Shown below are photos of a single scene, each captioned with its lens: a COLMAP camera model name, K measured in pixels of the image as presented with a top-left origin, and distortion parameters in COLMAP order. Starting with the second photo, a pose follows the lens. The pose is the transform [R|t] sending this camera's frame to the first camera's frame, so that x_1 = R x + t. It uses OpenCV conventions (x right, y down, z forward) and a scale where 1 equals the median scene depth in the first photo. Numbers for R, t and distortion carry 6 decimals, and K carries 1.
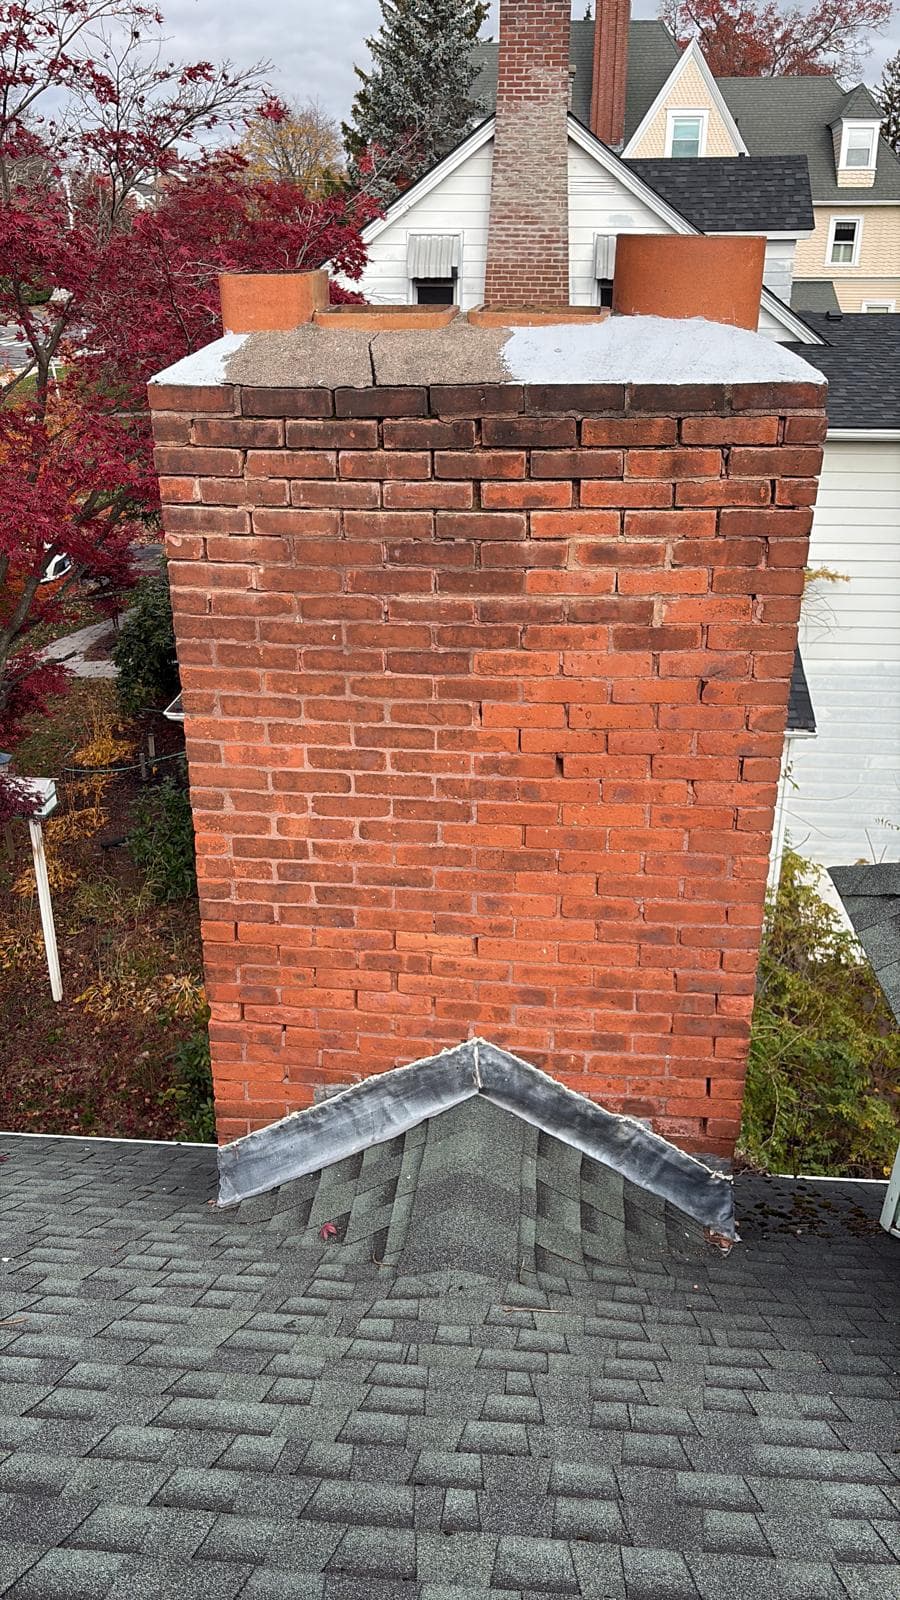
lens RADIAL K [[1208.9, 0, 450.3], [0, 1208.9, 801.0], [0, 0, 1]] dist [-0.004944, -0.012076]
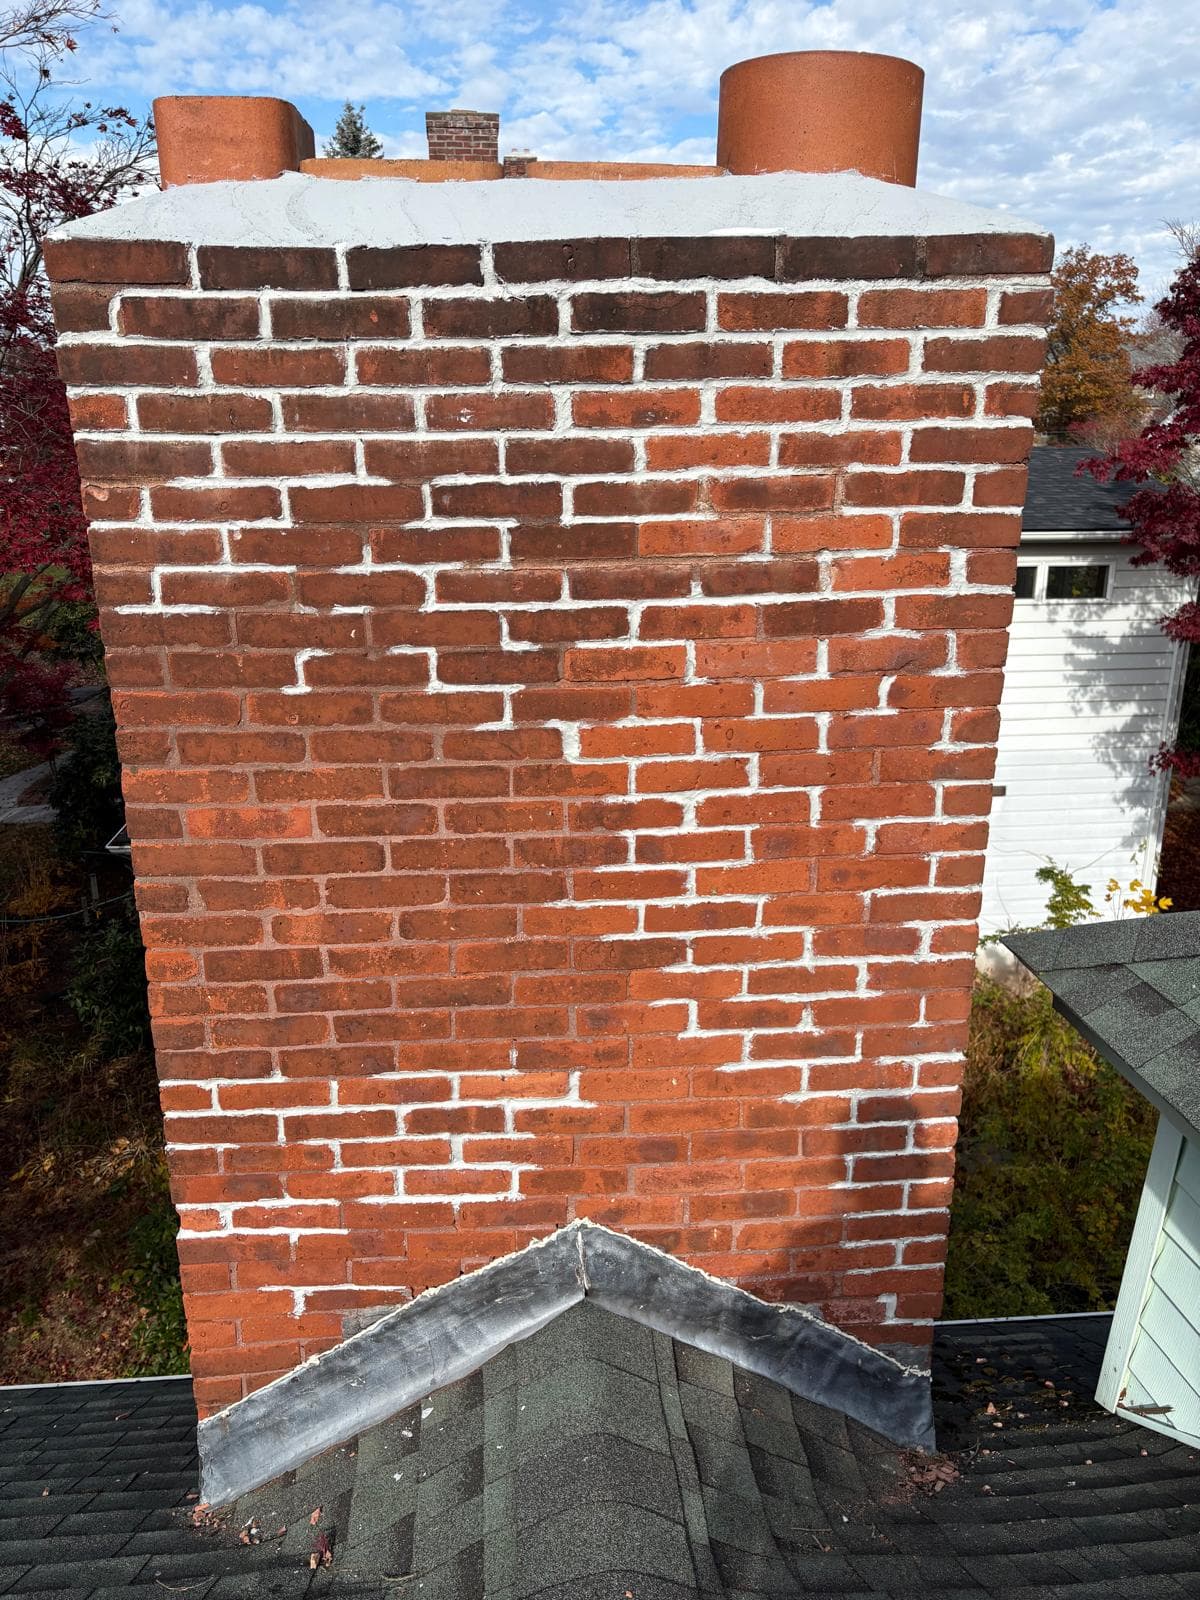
lens RADIAL K [[1190.2, 0, 597.6], [0, 1190.2, 799.2], [0, 0, 1]] dist [-0.013780, 0.010830]
pose [[0.985633, -0.055317, 0.159585, -0.065063], [0.071363, 0.992758, -0.096634, 0.024591], [-0.153084, 0.106634, 0.982443, 0.308785]]
